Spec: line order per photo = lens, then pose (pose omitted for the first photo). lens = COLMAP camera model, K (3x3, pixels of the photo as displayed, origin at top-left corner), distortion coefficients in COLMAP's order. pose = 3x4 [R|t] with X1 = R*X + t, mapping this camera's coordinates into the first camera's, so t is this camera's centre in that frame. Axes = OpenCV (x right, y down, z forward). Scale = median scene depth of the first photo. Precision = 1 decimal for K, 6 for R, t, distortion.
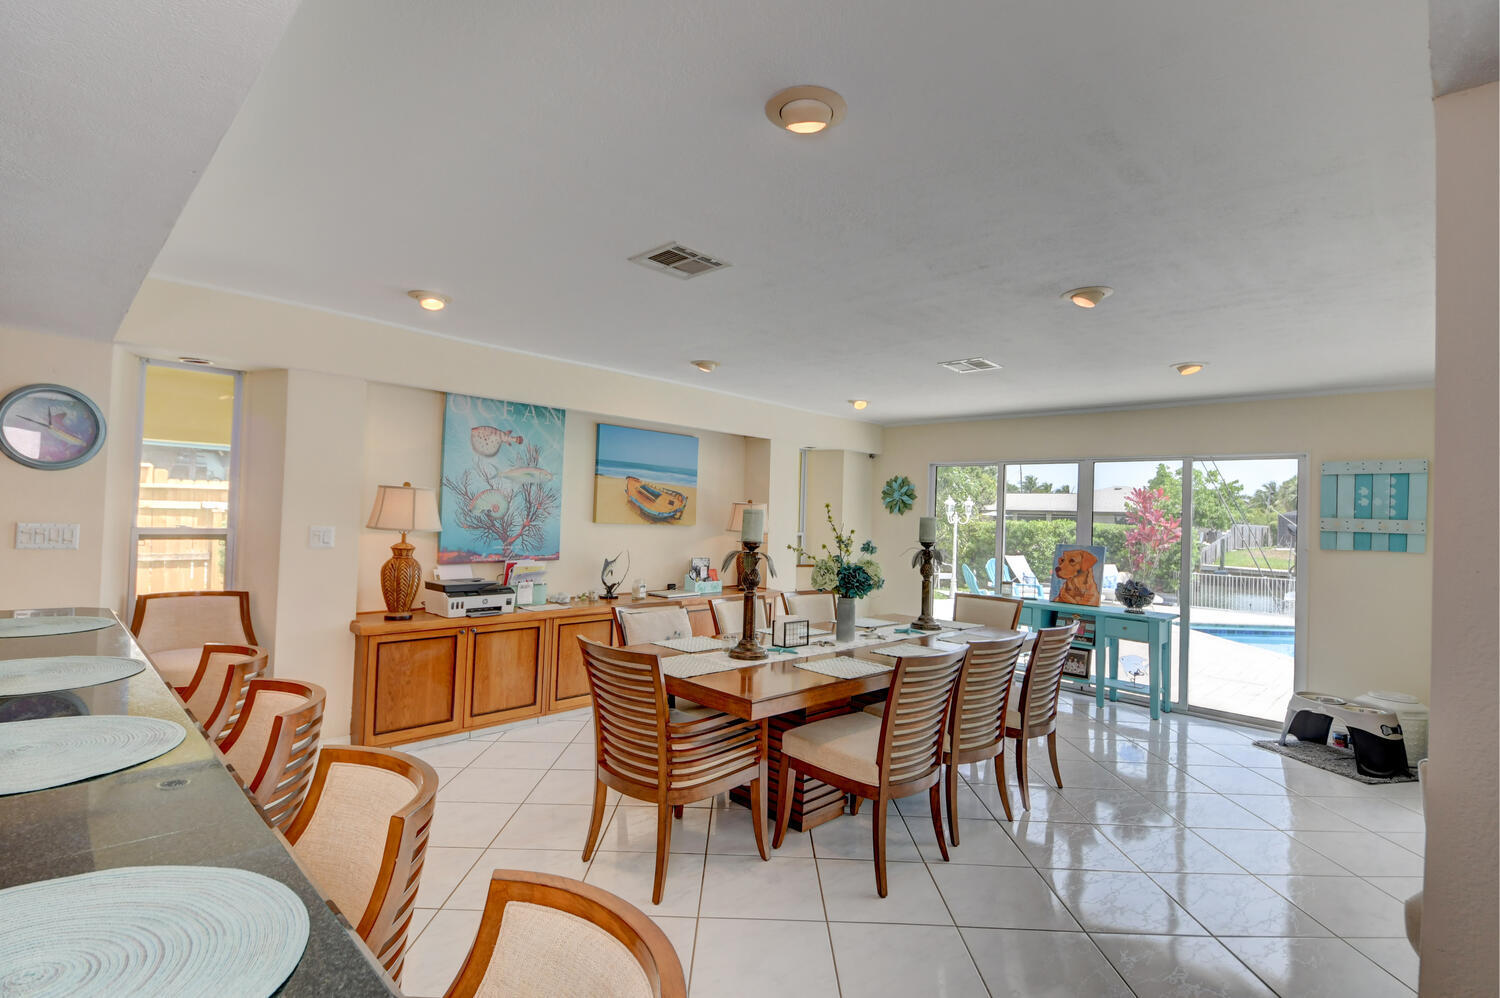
lens RADIAL K [[696.7, 0, 774.4], [0, 696.7, 499.9], [0, 0, 1]] dist [-0.000110, -0.000133]
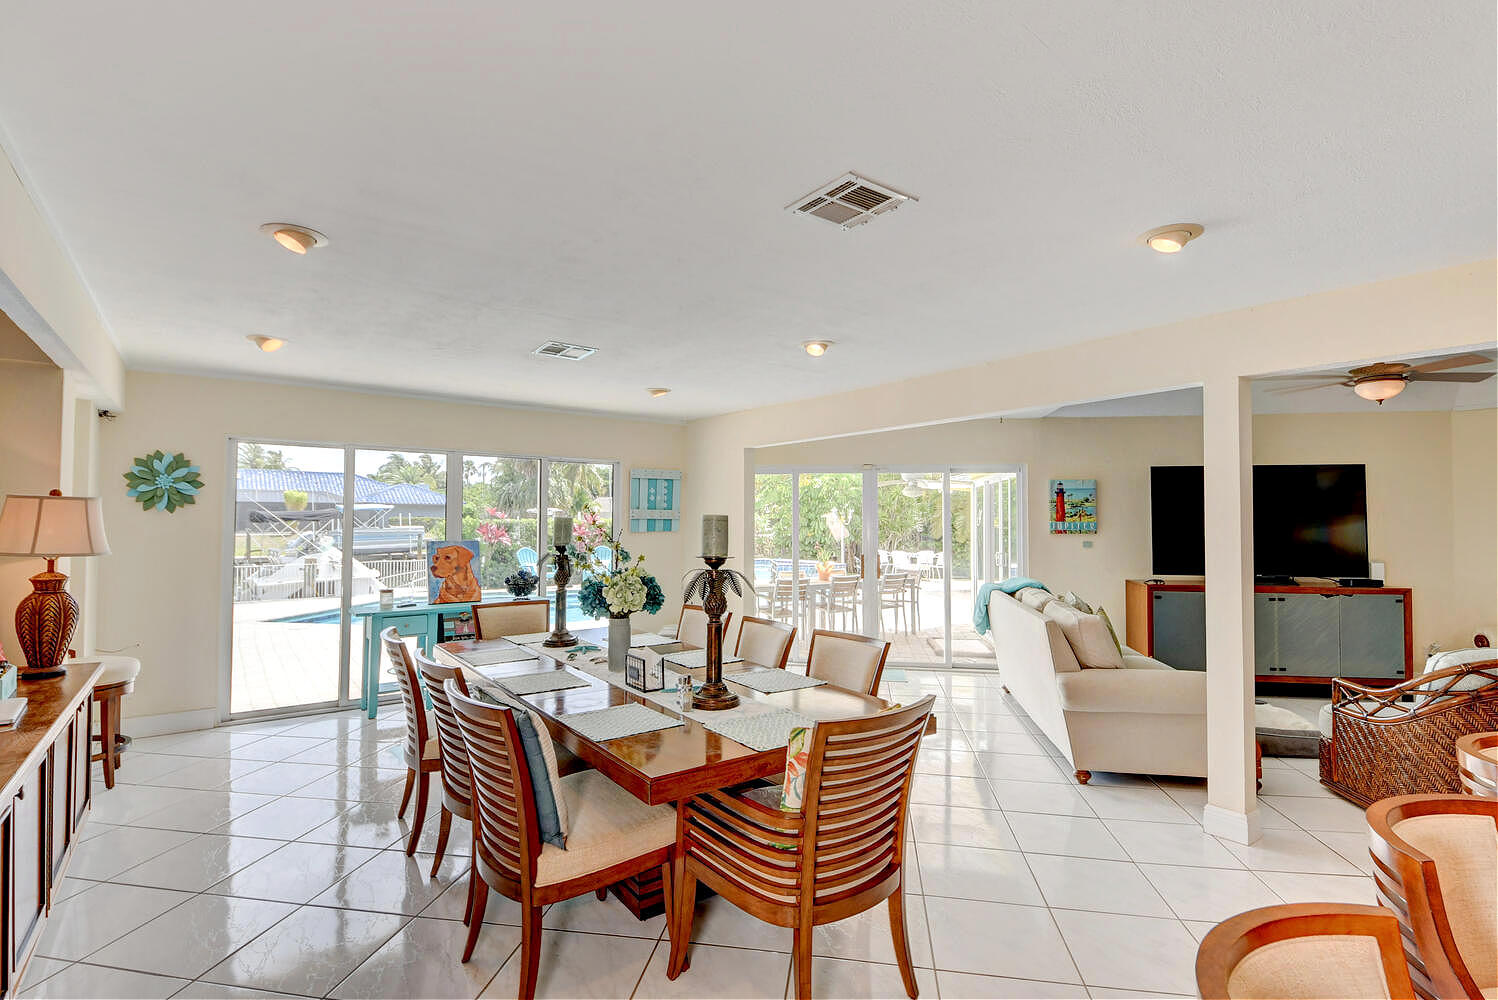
lens RADIAL K [[716.0, 0, 749.0], [0, 716.0, 500.0], [0, 0, 1]] dist [0.025039, -0.032663]
pose [[0.176048, -0.003888, 0.984374, -0.457689], [-0.019829, 0.999775, 0.007495, -0.006198], [-0.984182, -0.020839, 0.175931, 0.429467]]
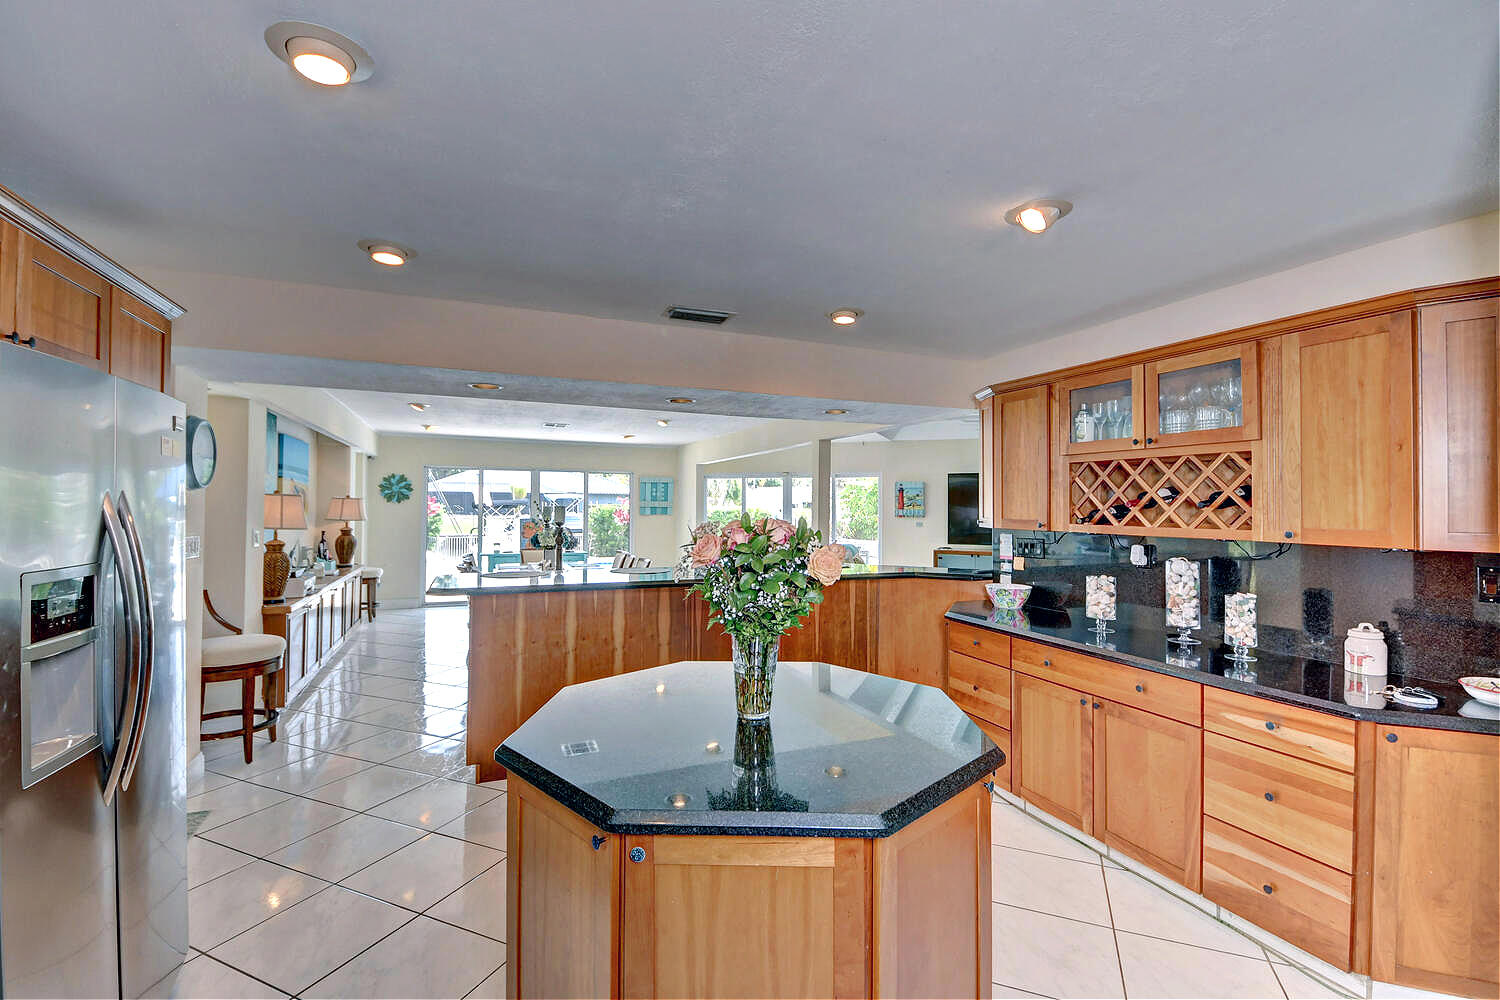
lens RADIAL K [[648.6, 0, 742.9], [0, 648.6, 501.3], [0, 0, 1]] dist [0.000817, -0.000030]
pose [[0.404646, -0.021873, 0.914212, -0.841100], [-0.014056, 0.999447, 0.030134, -0.034813], [-0.914365, -0.025044, 0.404115, -0.139683]]
